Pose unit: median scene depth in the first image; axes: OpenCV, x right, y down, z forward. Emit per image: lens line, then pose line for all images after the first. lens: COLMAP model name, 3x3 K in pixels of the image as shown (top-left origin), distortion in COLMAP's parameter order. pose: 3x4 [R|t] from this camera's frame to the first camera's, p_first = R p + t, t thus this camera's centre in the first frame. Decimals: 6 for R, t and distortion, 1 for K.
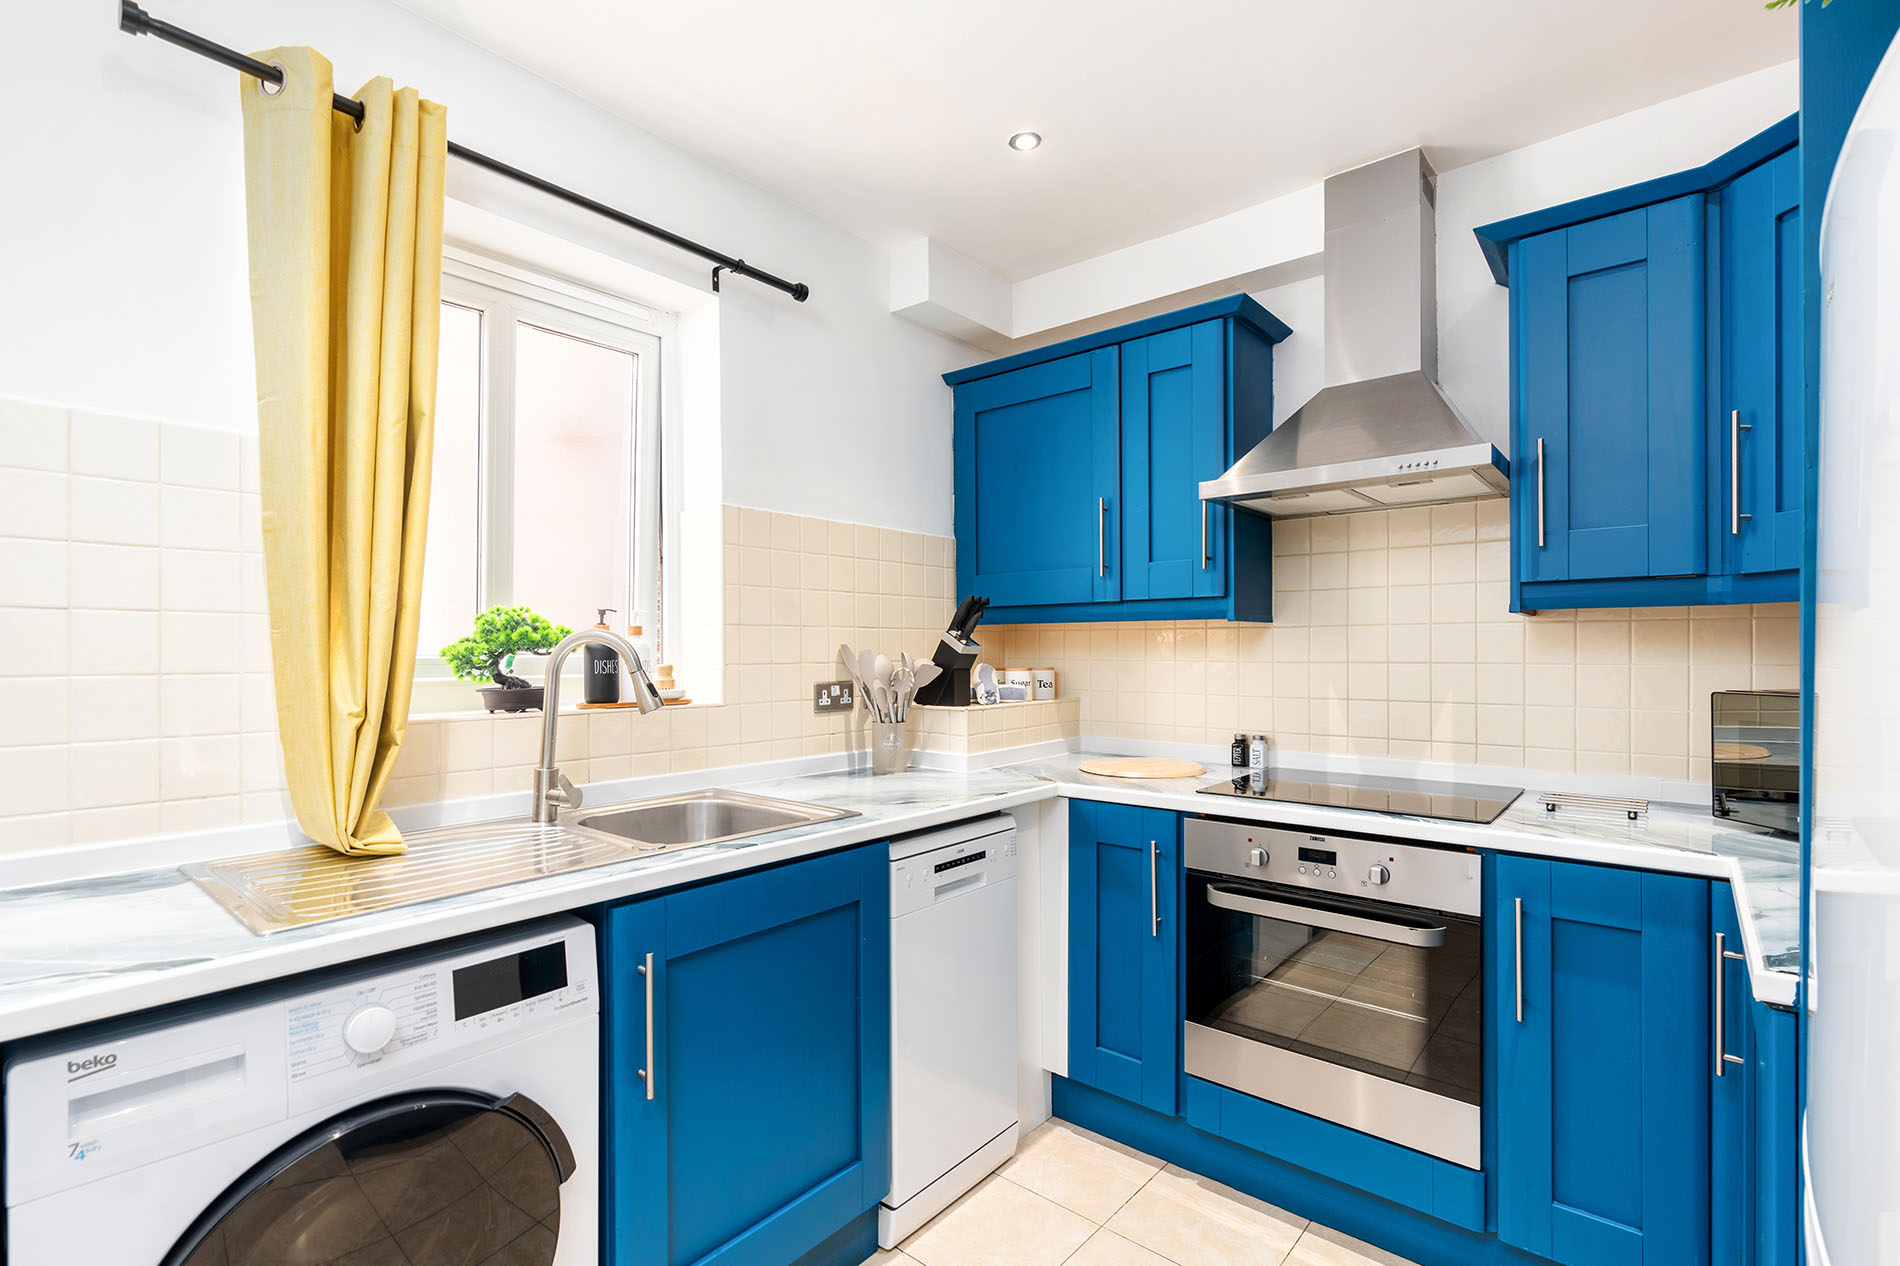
lens RADIAL K [[878.0, 0, 929.1], [0, 878.0, 646.7], [0, 0, 1]] dist [-0.008603, 0.003843]
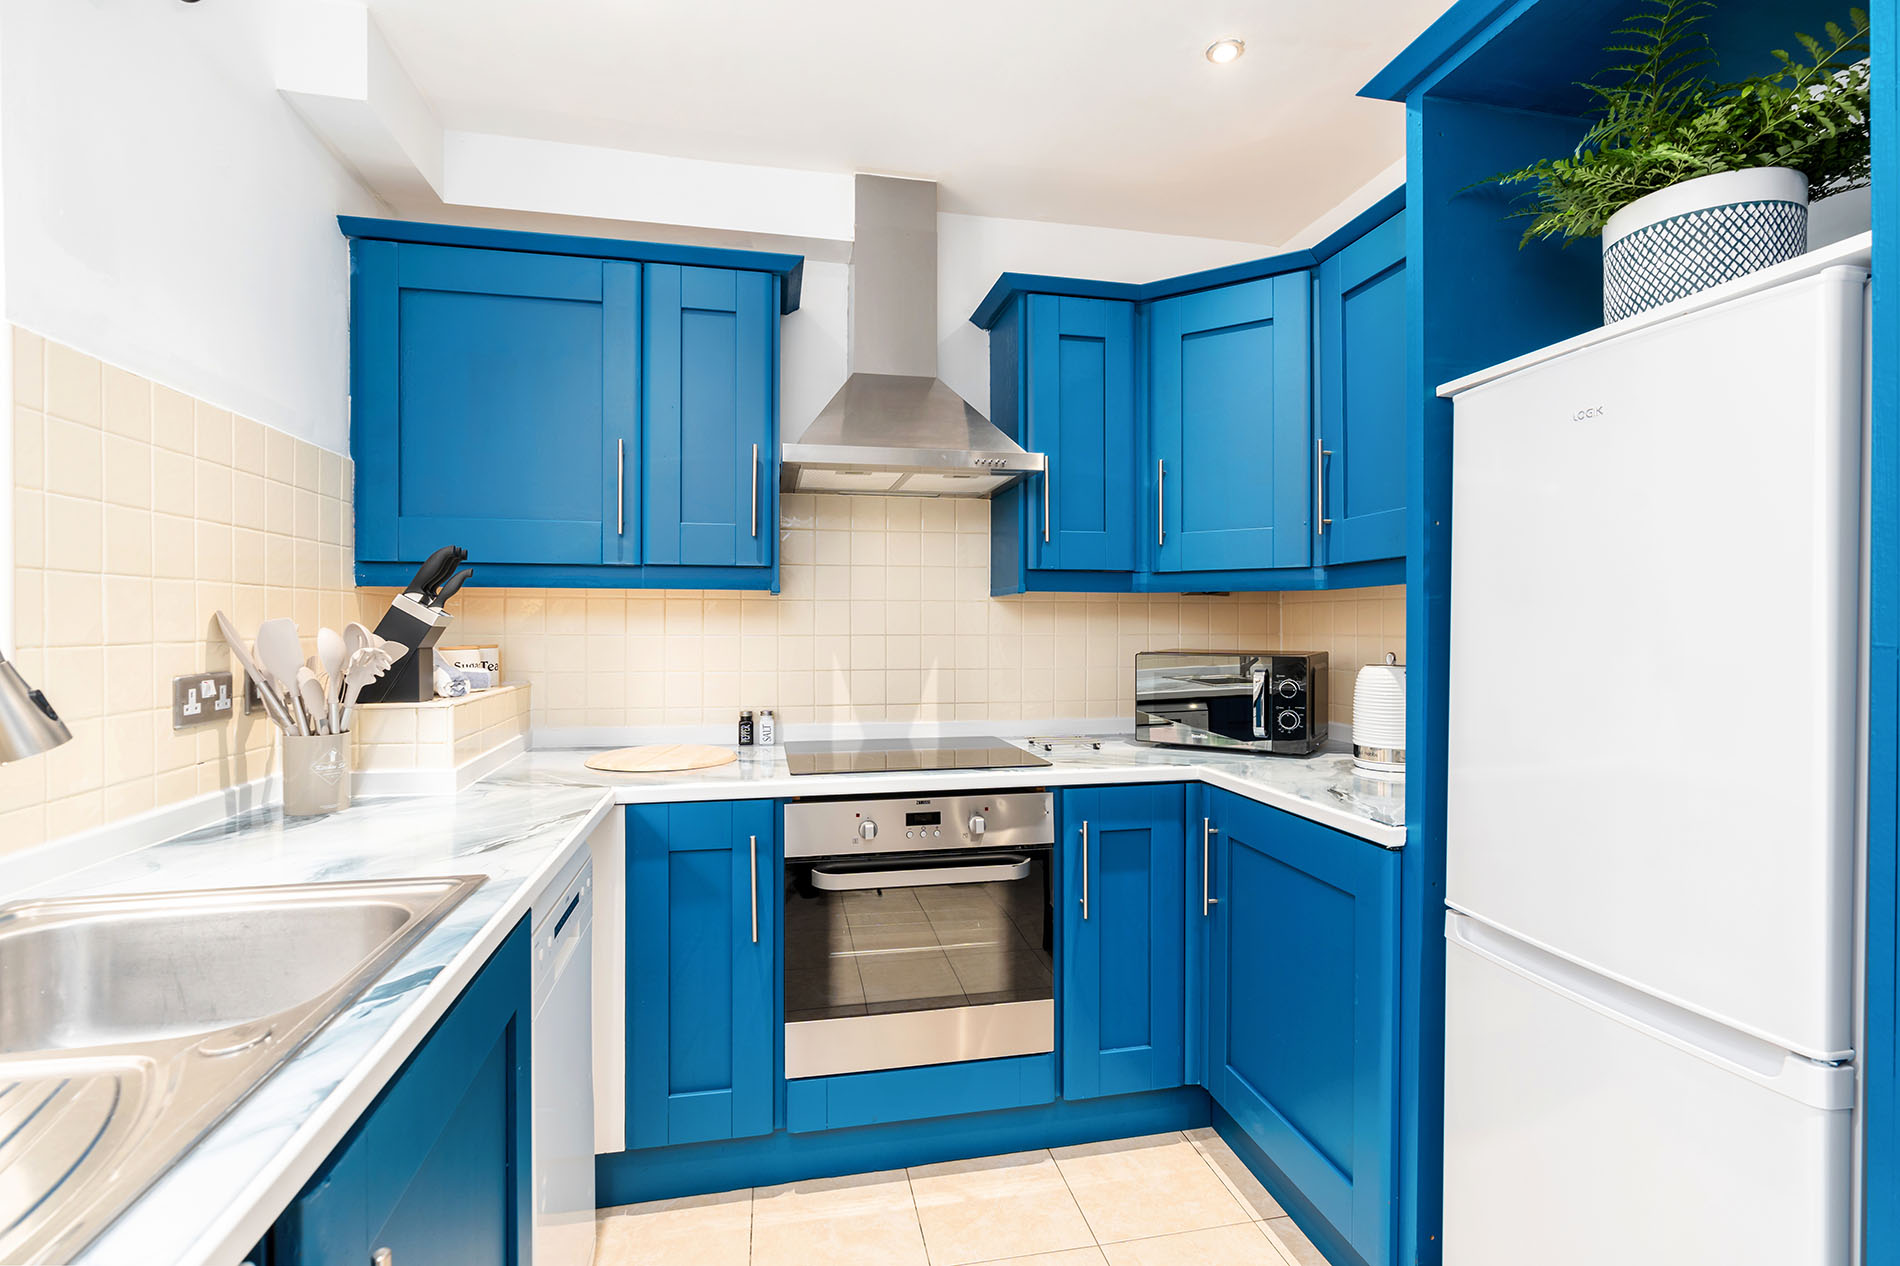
lens RADIAL K [[878.0, 0, 949.0], [0, 878.0, 622.1], [0, 0, 1]] dist [-0.008603, 0.003843]
pose [[0.599395, 0.005396, 0.800435, -0.299677], [-0.005969, 0.999980, -0.002271, 0.003743], [-0.800431, -0.003416, 0.599415, 0.266352]]
